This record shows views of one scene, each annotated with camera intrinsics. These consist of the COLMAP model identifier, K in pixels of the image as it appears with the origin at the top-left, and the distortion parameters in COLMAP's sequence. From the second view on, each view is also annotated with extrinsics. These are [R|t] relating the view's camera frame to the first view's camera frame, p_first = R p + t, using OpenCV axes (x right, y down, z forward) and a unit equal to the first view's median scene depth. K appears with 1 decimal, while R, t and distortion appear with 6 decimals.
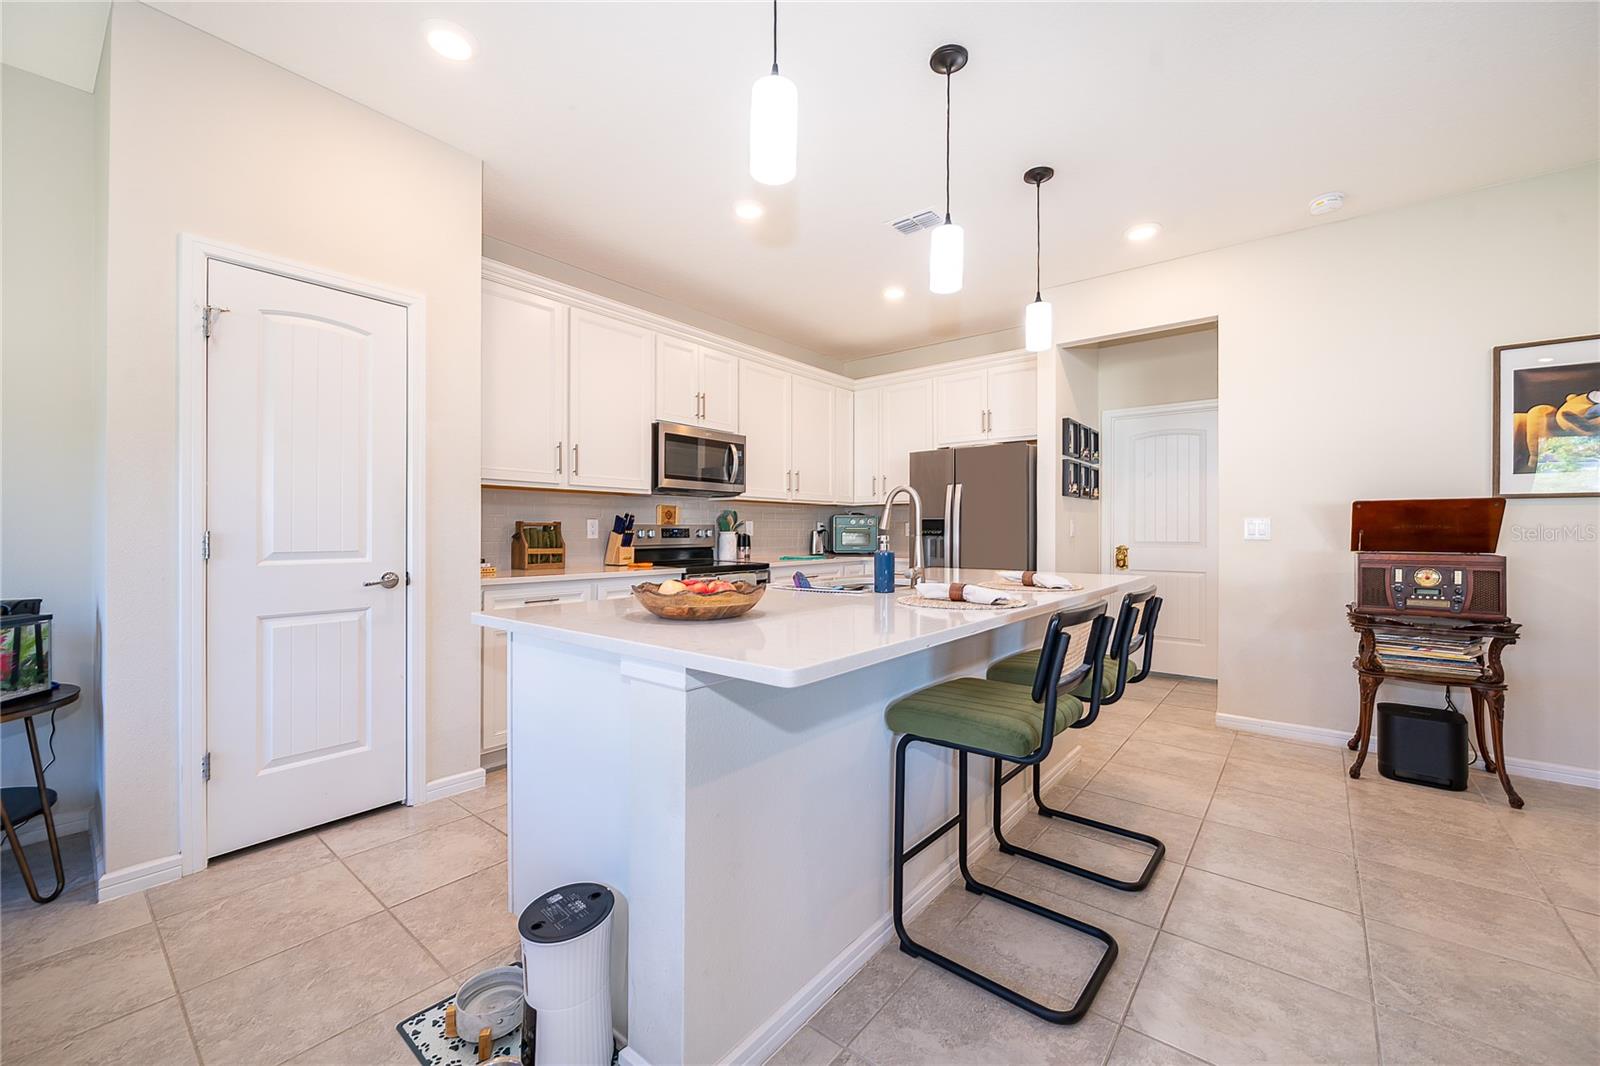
lens RADIAL K [[635.2, 0, 800.0], [0, 635.2, 530.8], [0, 0, 1]] dist [-0.004013, 0.000958]
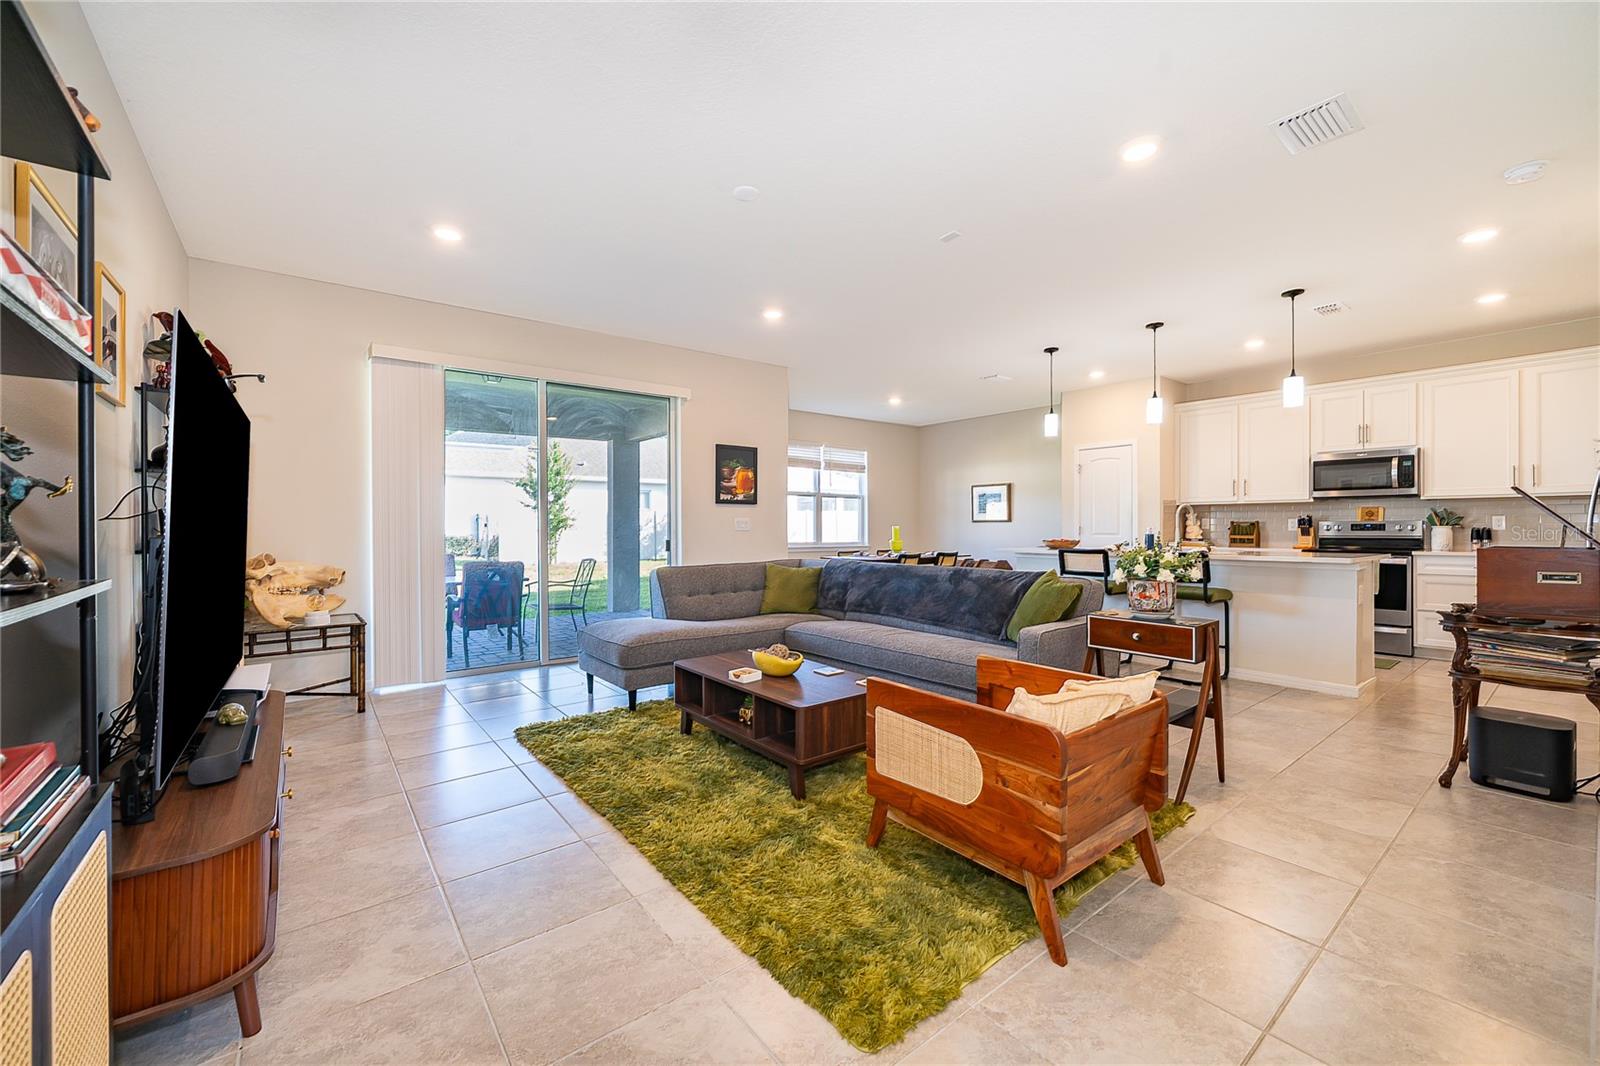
lens RADIAL K [[635.2, 0, 796.6], [0, 635.2, 531.9], [0, 0, 1]] dist [-0.004013, 0.000958]
pose [[-0.225980, 0.003986, -0.974124, 2.115117], [0.000186, 0.999992, 0.004049, 0.011118], [0.974132, 0.000734, -0.225979, 0.178454]]
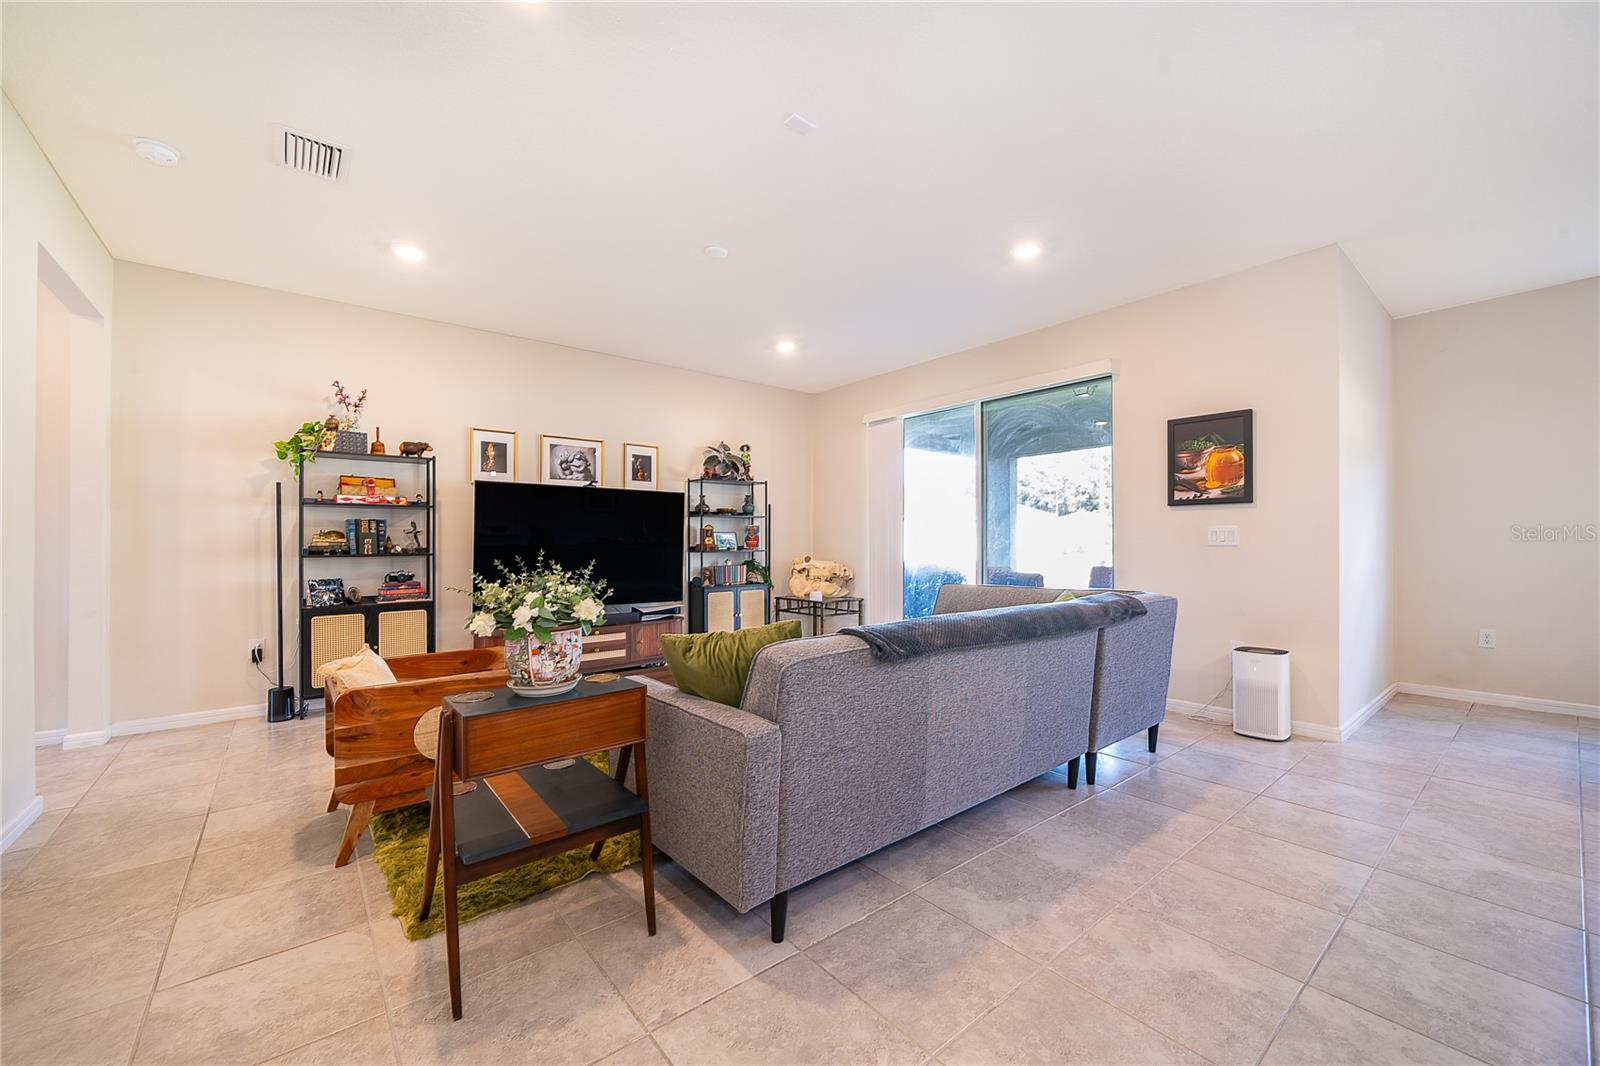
lens RADIAL K [[635.2, 0, 797.2], [0, 635.2, 533.6], [0, 0, 1]] dist [-0.004013, 0.000958]
pose [[-0.979230, 0.000103, 0.202755, 0.691032], [-0.001810, 0.999956, -0.009250, 0.003760], [-0.202747, -0.009425, -0.979186, 1.026327]]
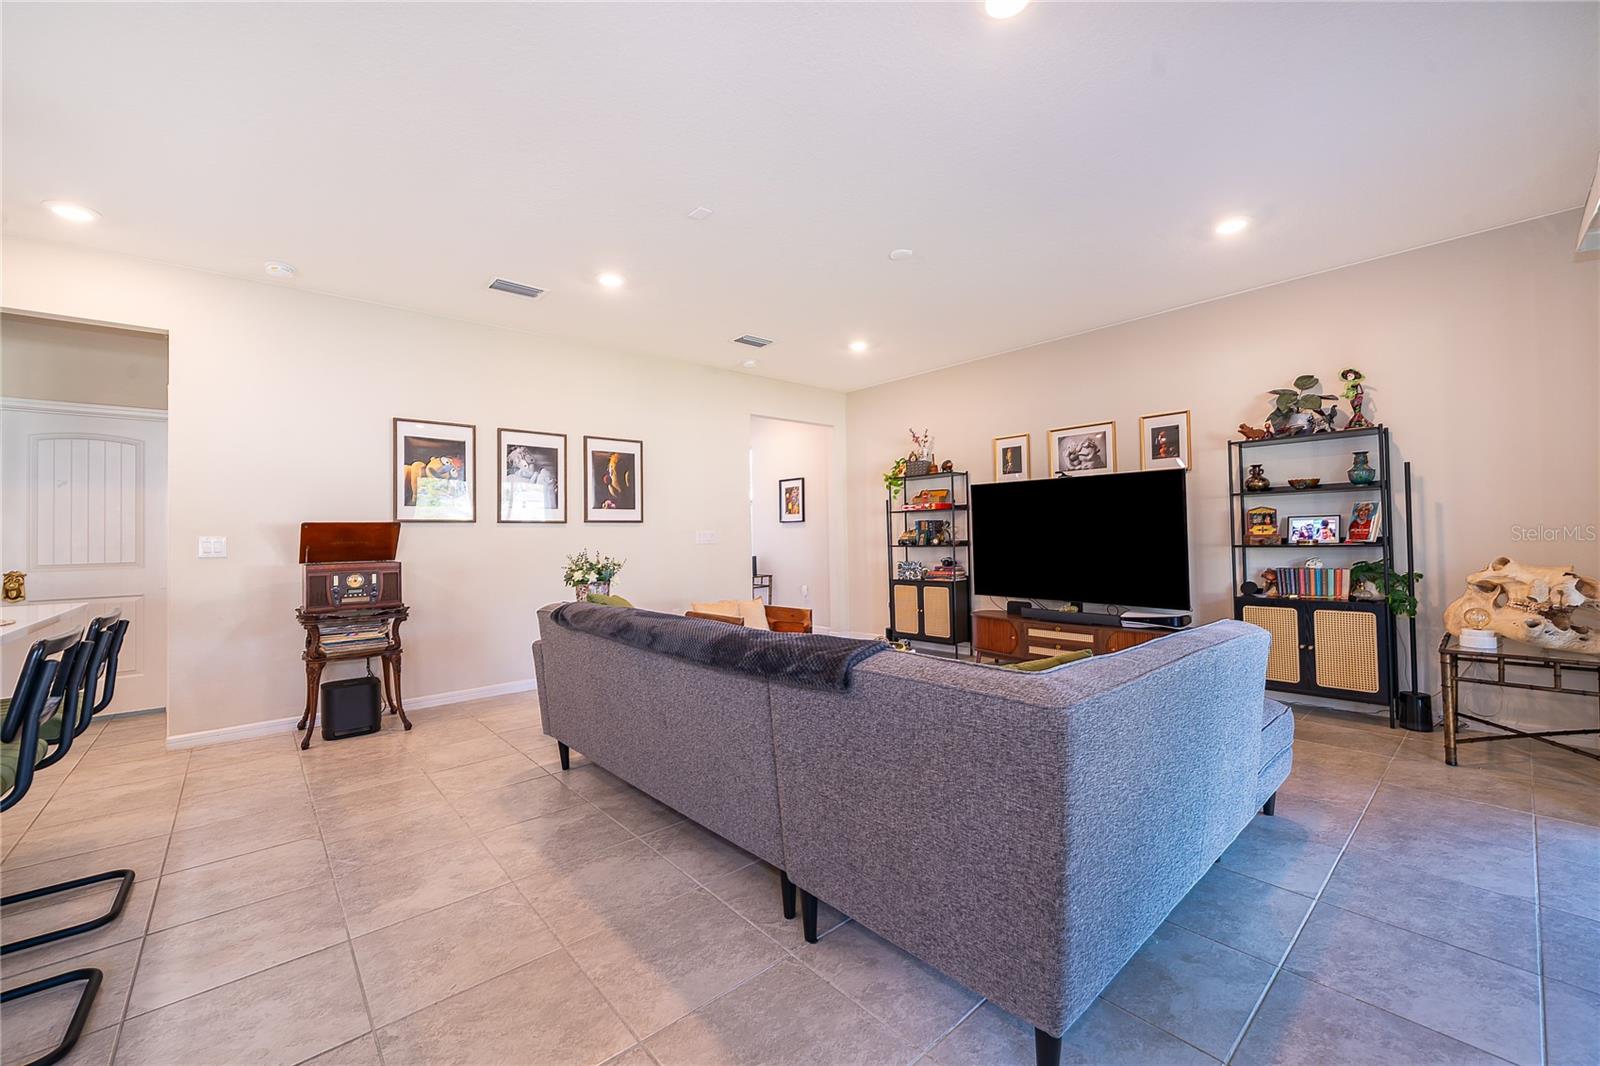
lens RADIAL K [[635.2, 0, 796.0], [0, 635.2, 520.3], [0, 0, 1]] dist [-0.004013, 0.000958]
pose [[0.169762, 0.017895, 0.985323, -0.176121], [0.020867, 0.999546, -0.021749, -0.004955], [-0.985264, 0.024253, 0.169311, -0.150737]]
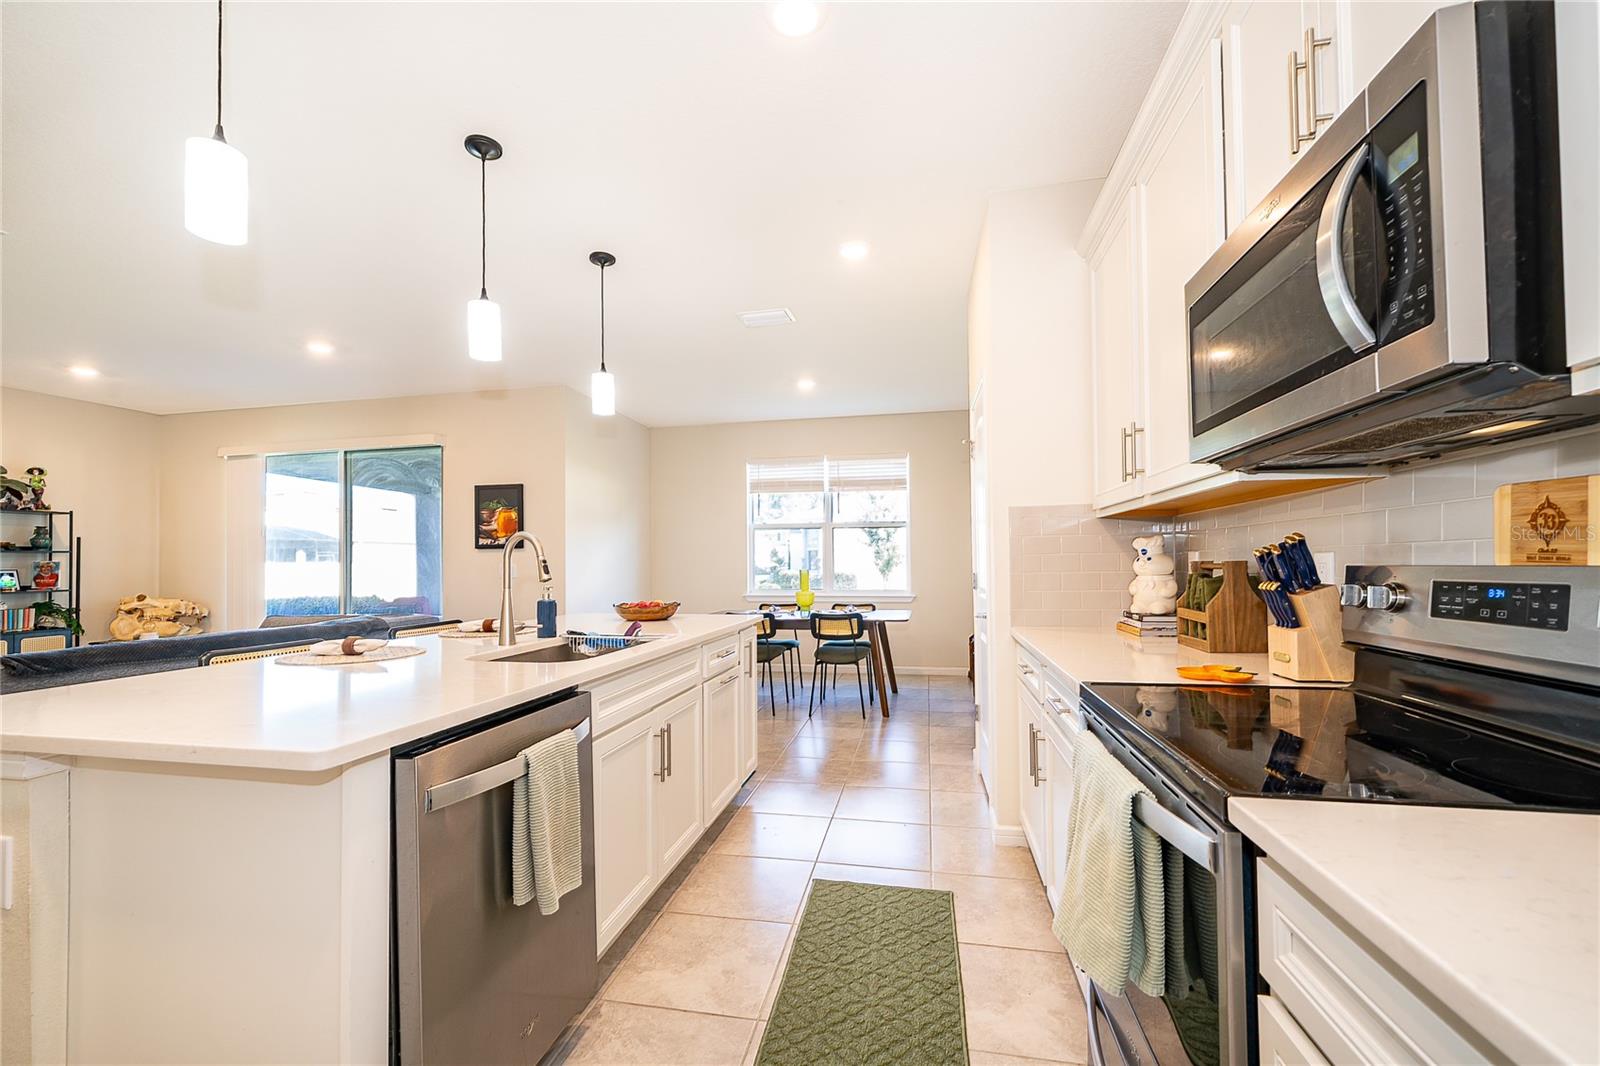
lens RADIAL K [[635.2, 0, 786.3], [0, 635.2, 557.3], [0, 0, 1]] dist [-0.004013, 0.000958]
pose [[-0.880317, 0.002356, -0.474379, 0.245764], [0.008733, 0.999899, -0.011239, -0.017537], [0.474305, -0.014037, -0.880249, 1.613876]]
